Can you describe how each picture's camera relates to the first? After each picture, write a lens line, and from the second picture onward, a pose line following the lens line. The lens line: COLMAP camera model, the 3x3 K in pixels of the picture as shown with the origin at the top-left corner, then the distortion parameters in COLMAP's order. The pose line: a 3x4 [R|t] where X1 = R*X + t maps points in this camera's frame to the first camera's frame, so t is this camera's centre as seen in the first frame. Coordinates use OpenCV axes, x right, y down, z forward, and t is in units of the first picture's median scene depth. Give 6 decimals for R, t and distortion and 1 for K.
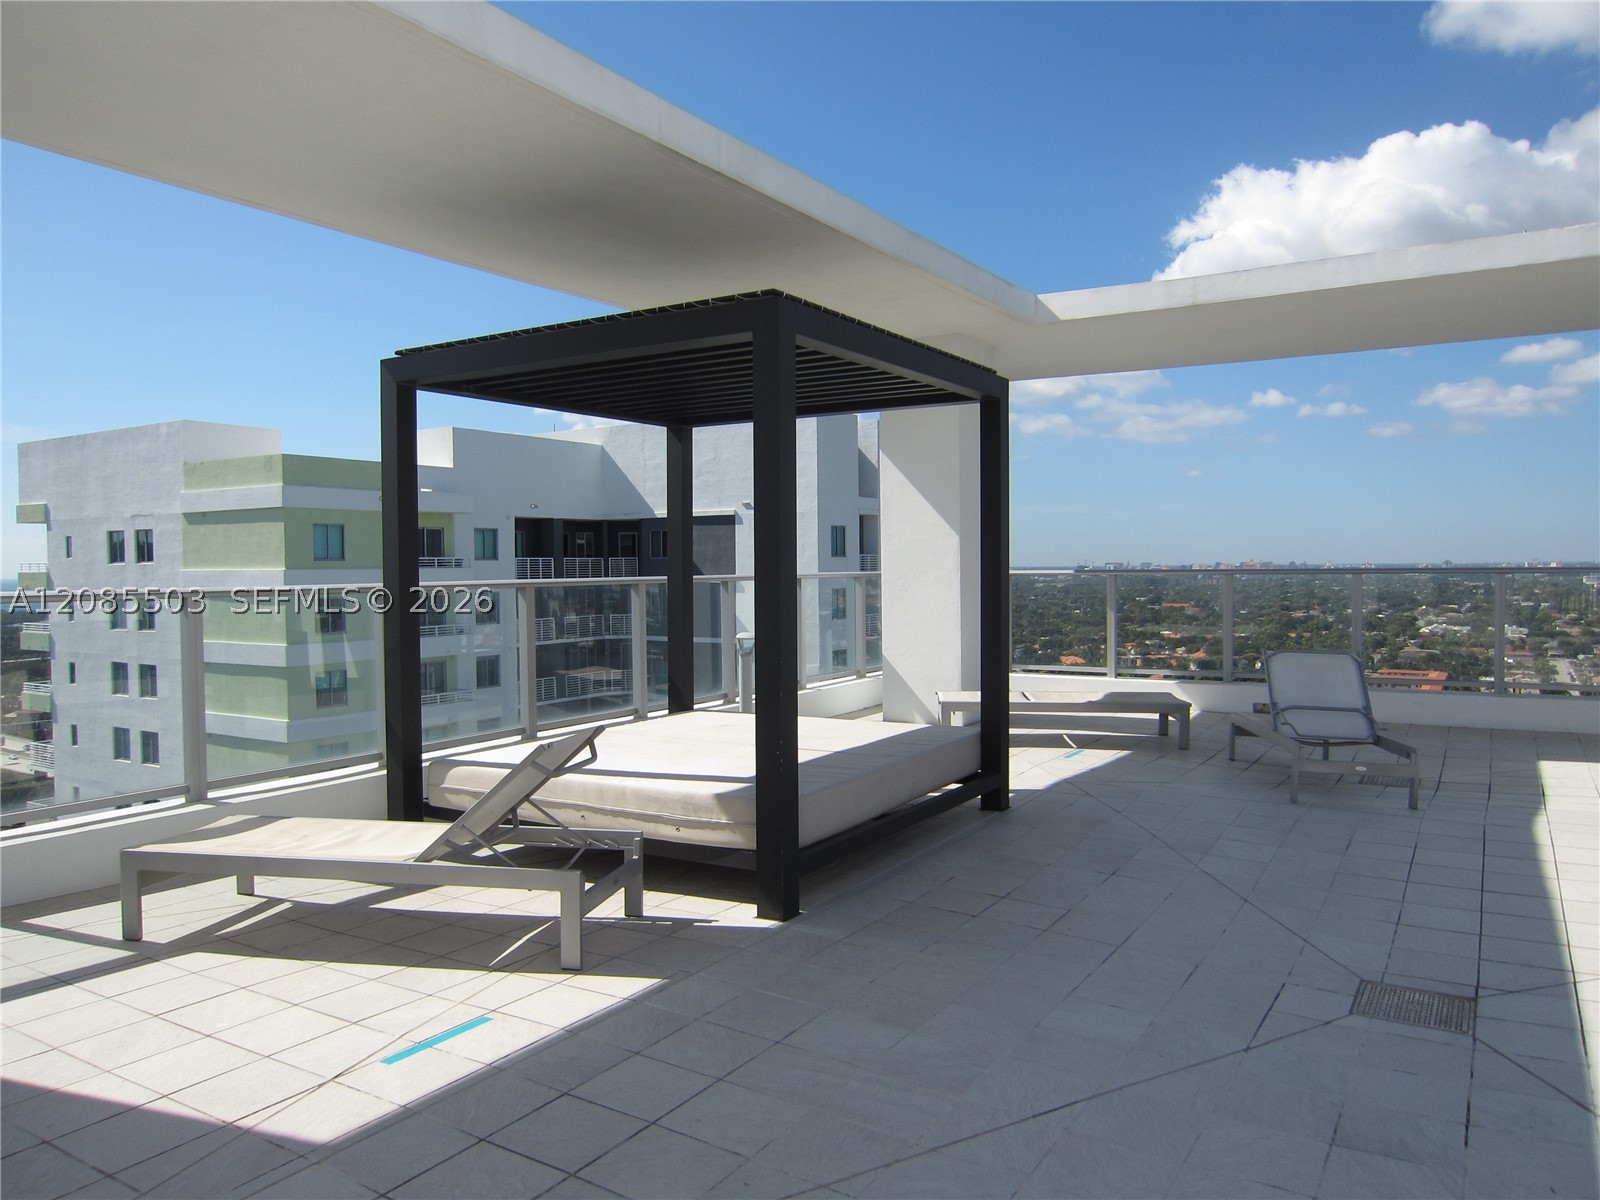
lens RADIAL K [[1145.7, 0, 800.8], [0, 1145.7, 600.8], [0, 0, 1]] dist [-0.031063, 0.004744]
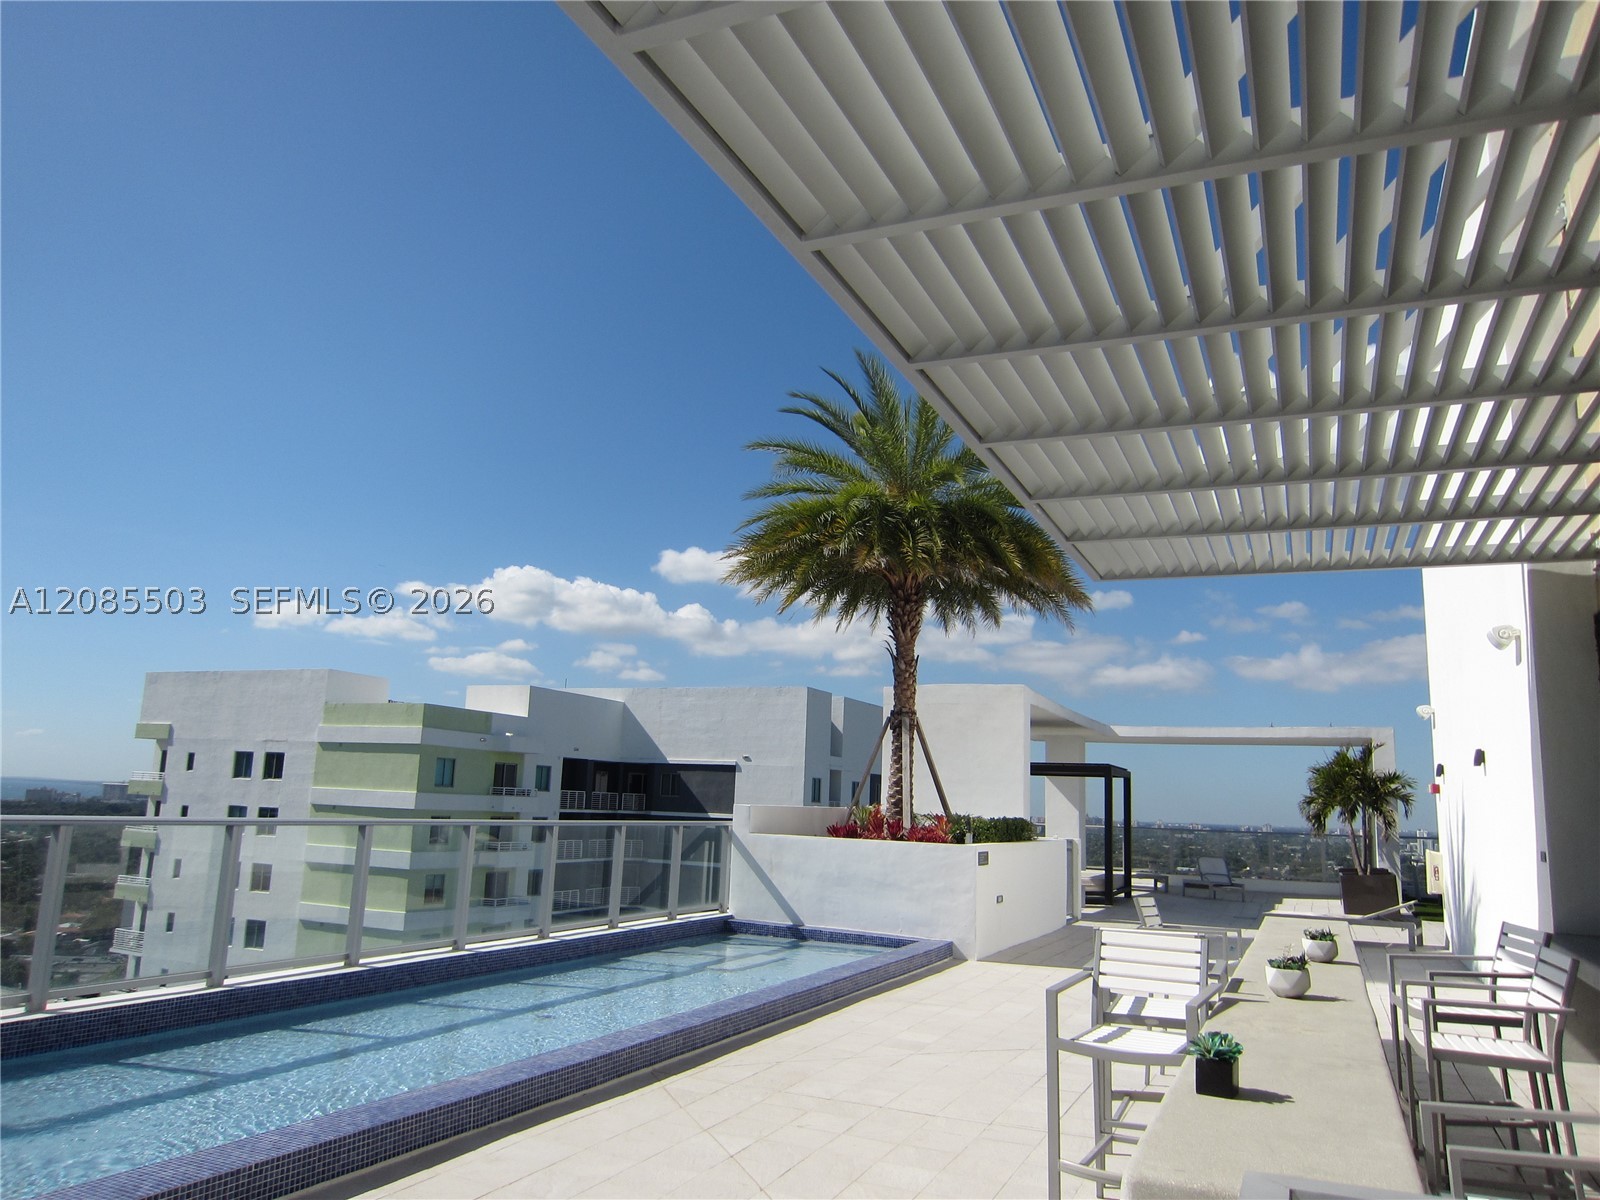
lens RADIAL K [[1145.7, 0, 800.8], [0, 1145.7, 600.8], [0, 0, 1]] dist [-0.031063, 0.004744]
pose [[0.989701, 0.070462, 0.124608, -0.175307], [-0.043475, 0.977303, -0.207338, 0.008178], [-0.136390, 0.199785, 0.970301, -0.315236]]
